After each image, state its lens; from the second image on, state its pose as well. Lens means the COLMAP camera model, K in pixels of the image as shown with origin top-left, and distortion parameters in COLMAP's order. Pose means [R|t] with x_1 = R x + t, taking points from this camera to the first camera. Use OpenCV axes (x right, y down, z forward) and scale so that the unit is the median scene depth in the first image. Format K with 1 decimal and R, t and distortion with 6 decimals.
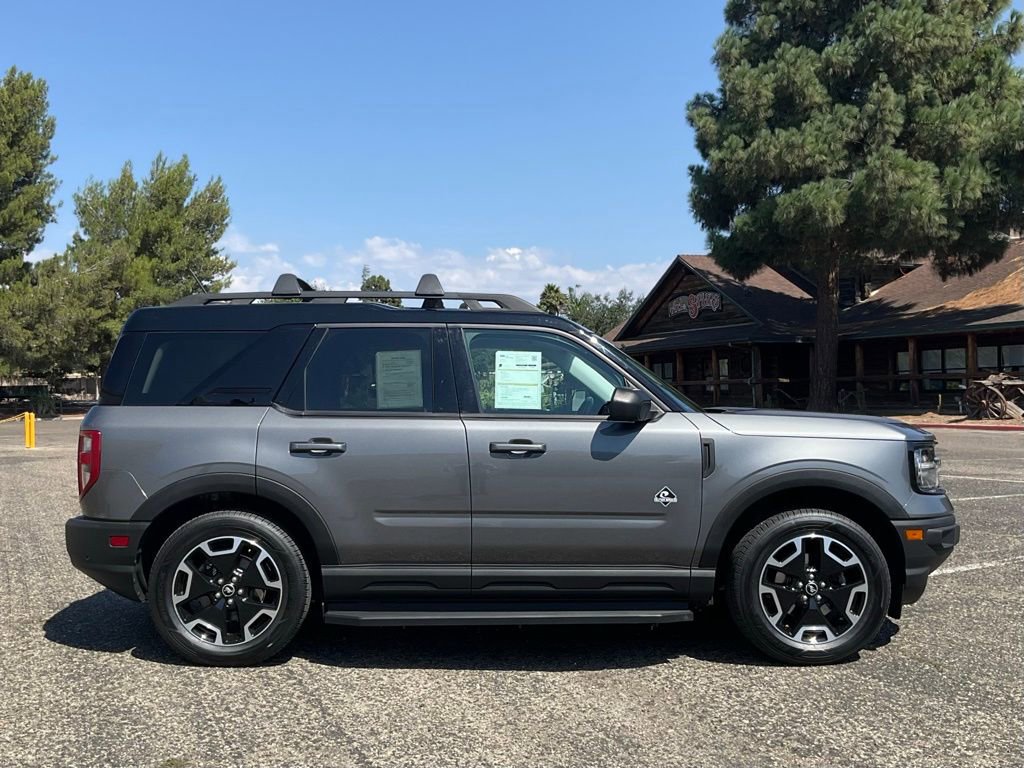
lens RADIAL K [[1151.4, 0, 497.7], [0, 1151.4, 399.2], [0, 0, 1]] dist [0.040489, 0.000000]
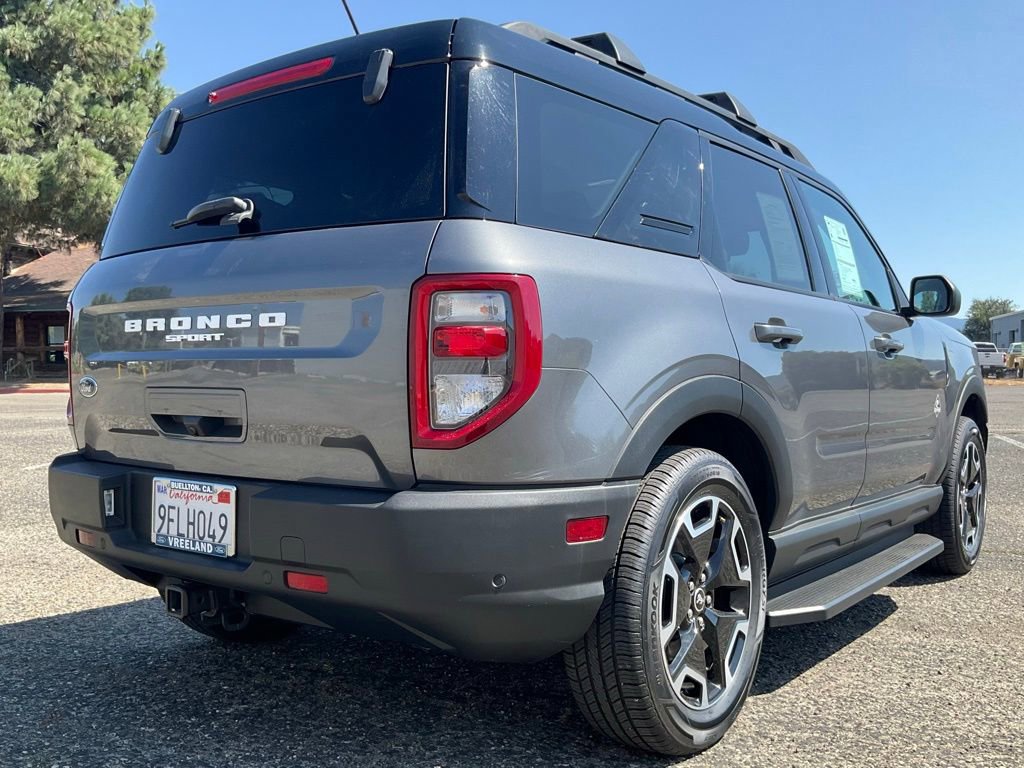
lens RADIAL K [[959.1, 0, 504.6], [0, 959.1, 387.6], [0, 0, 1]] dist [-0.020675, 0.000000]
pose [[0.635019, -0.005536, 0.772477, -0.100916], [-0.002288, 0.999956, 0.009047, 0.010624], [-0.772493, -0.007512, 0.634979, 0.128501]]
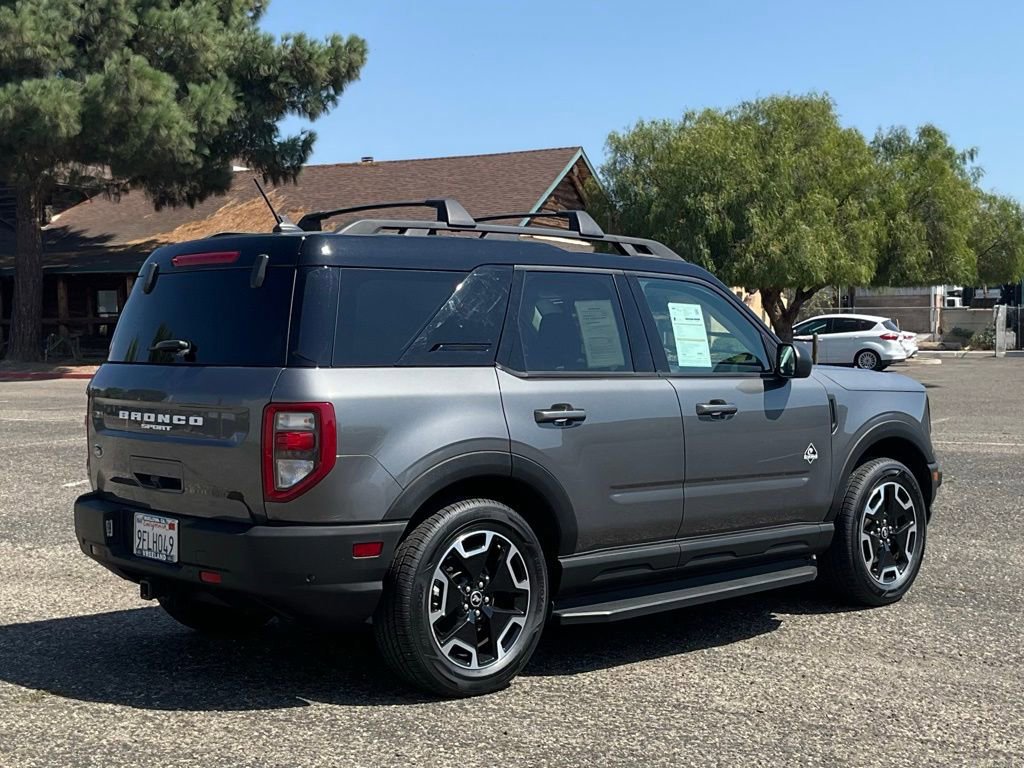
lens RADIAL K [[1382.1, 0, 505.7], [0, 1382.1, 384.3], [0, 0, 1]] dist [0.064397, 0.000000]
pose [[0.752001, -0.018407, 0.658904, -0.136345], [-0.000398, 0.999597, 0.028379, -0.001461], [-0.659161, -0.021604, 0.751691, 0.044485]]
